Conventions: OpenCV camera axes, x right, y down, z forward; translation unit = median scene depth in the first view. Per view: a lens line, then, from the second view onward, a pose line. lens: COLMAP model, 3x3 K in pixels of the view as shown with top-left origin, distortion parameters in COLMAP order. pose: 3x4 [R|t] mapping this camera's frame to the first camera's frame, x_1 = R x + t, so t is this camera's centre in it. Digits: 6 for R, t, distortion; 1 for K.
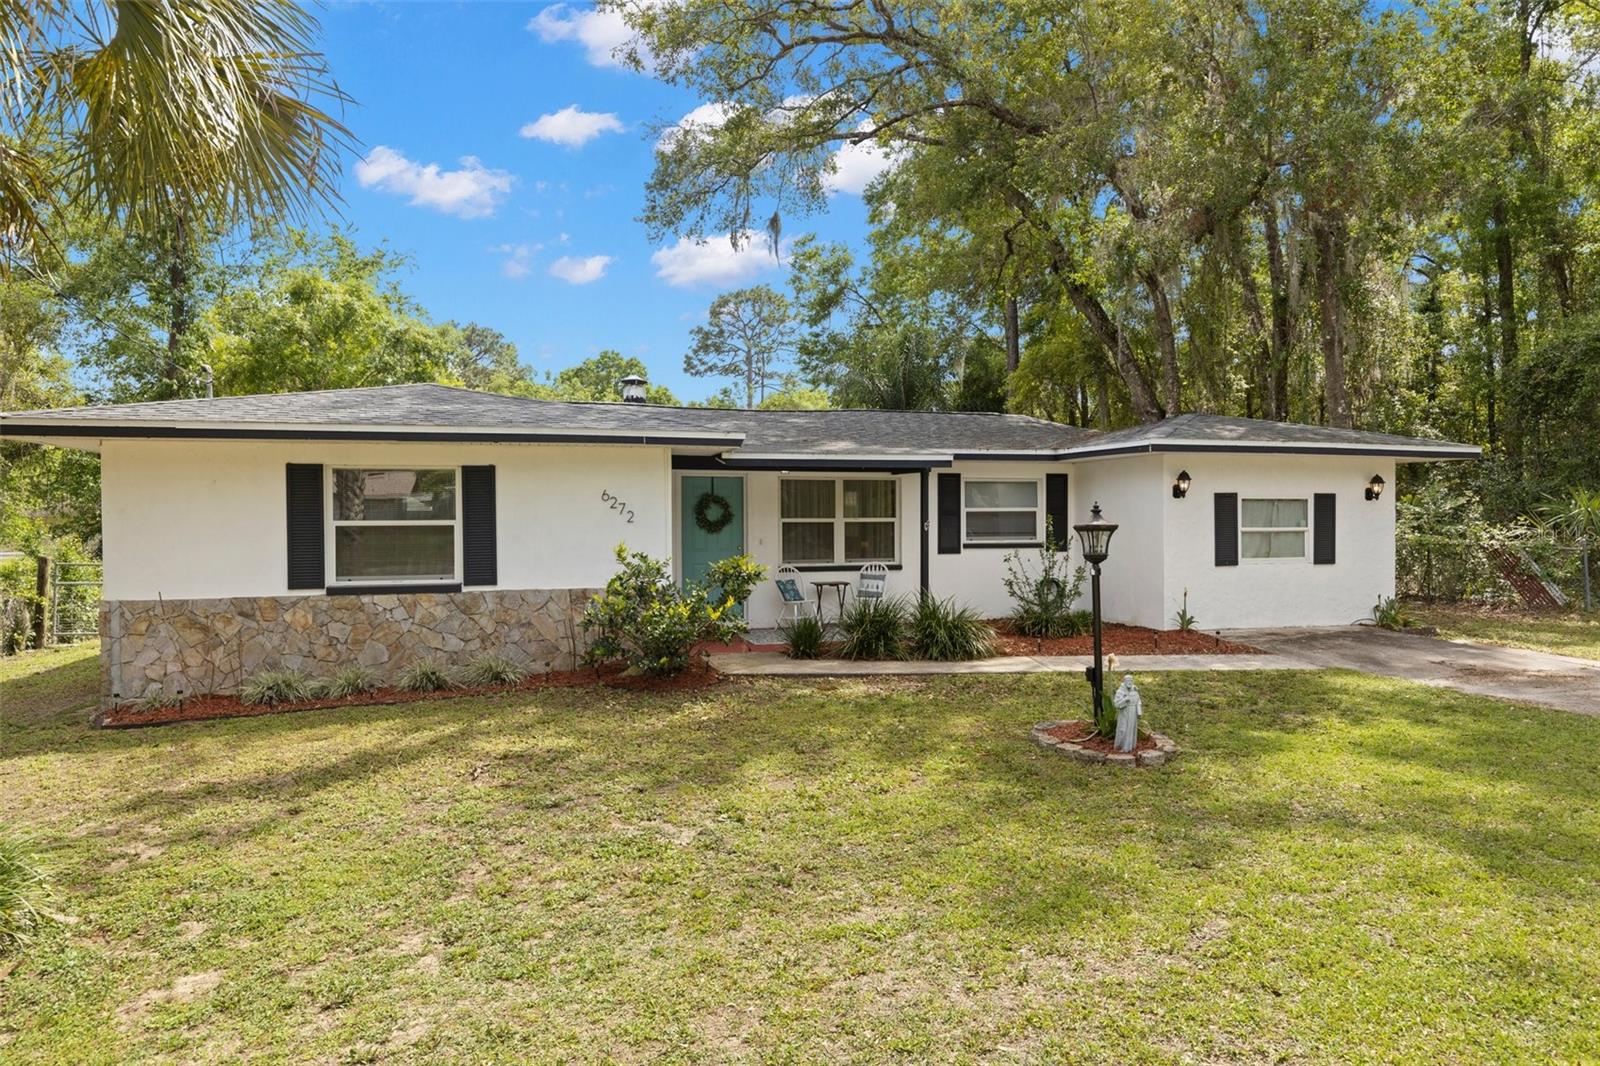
lens RADIAL K [[984.6, 0, 793.3], [0, 984.6, 530.8], [0, 0, 1]] dist [0.004069, -0.001326]
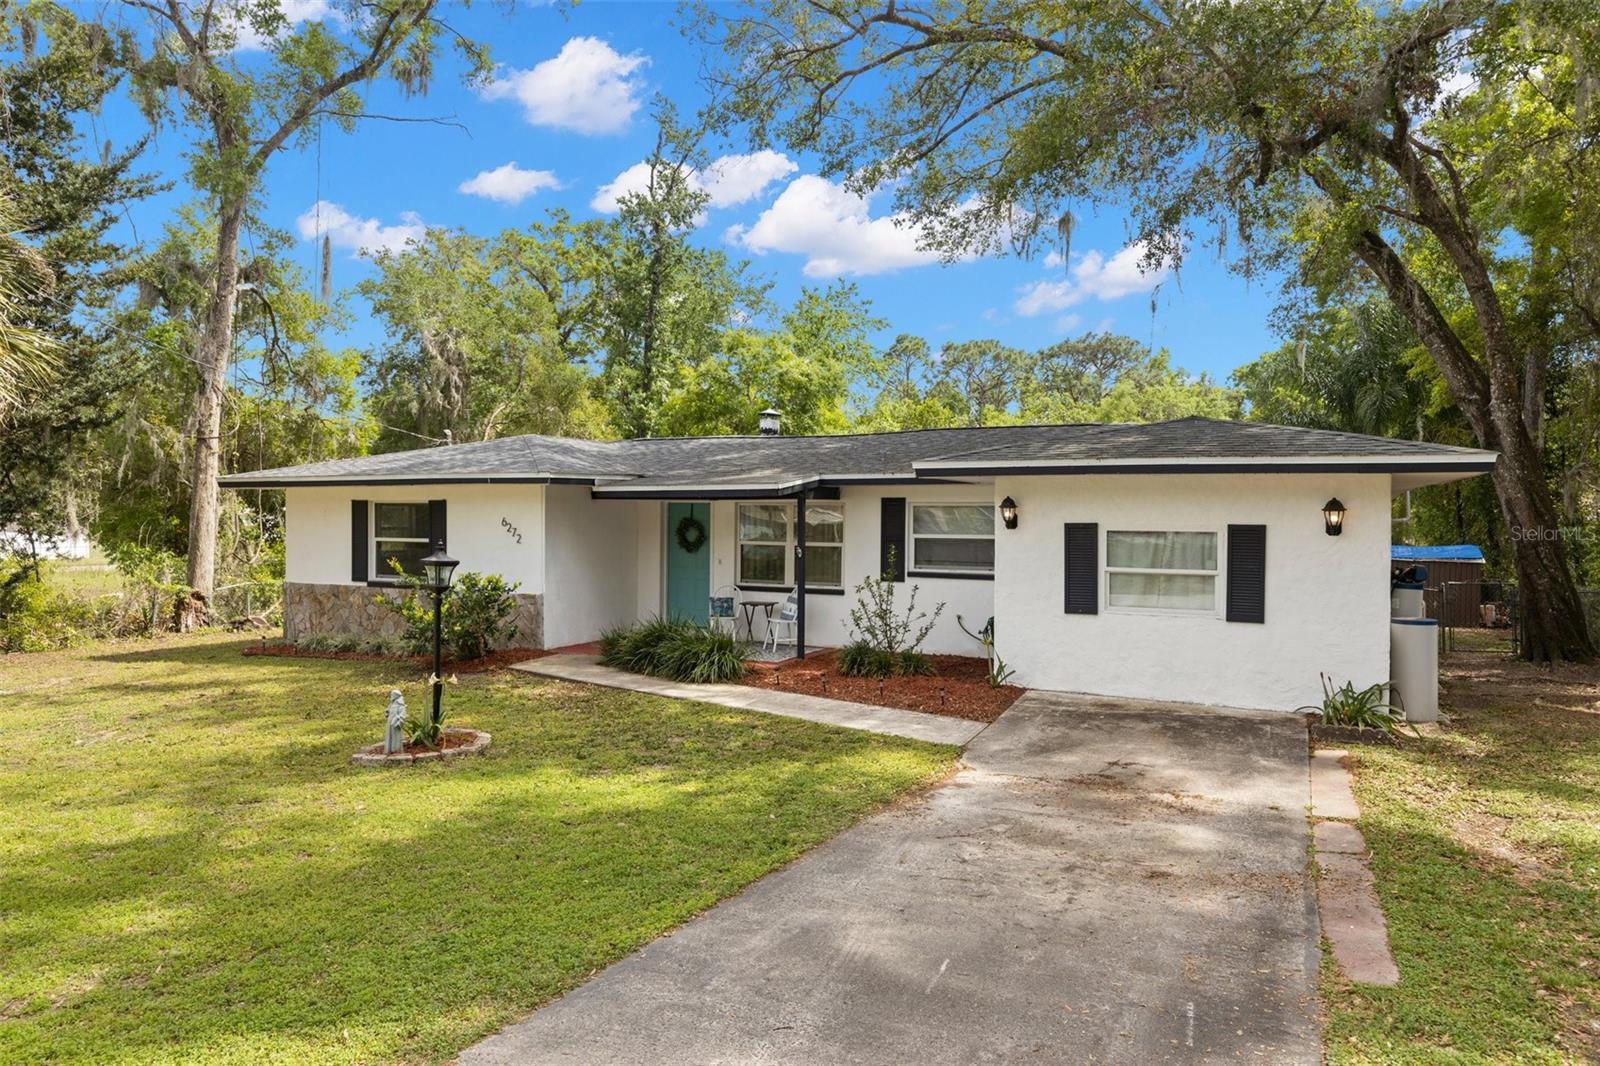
lens RADIAL K [[984.6, 0, 793.3], [0, 984.6, 530.8], [0, 0, 1]] dist [0.004069, -0.001326]
pose [[0.735567, 0.017459, -0.677227, 0.805395], [-0.019660, 0.999797, 0.004421, -0.031056], [0.677167, 0.010062, 0.735761, 0.248179]]
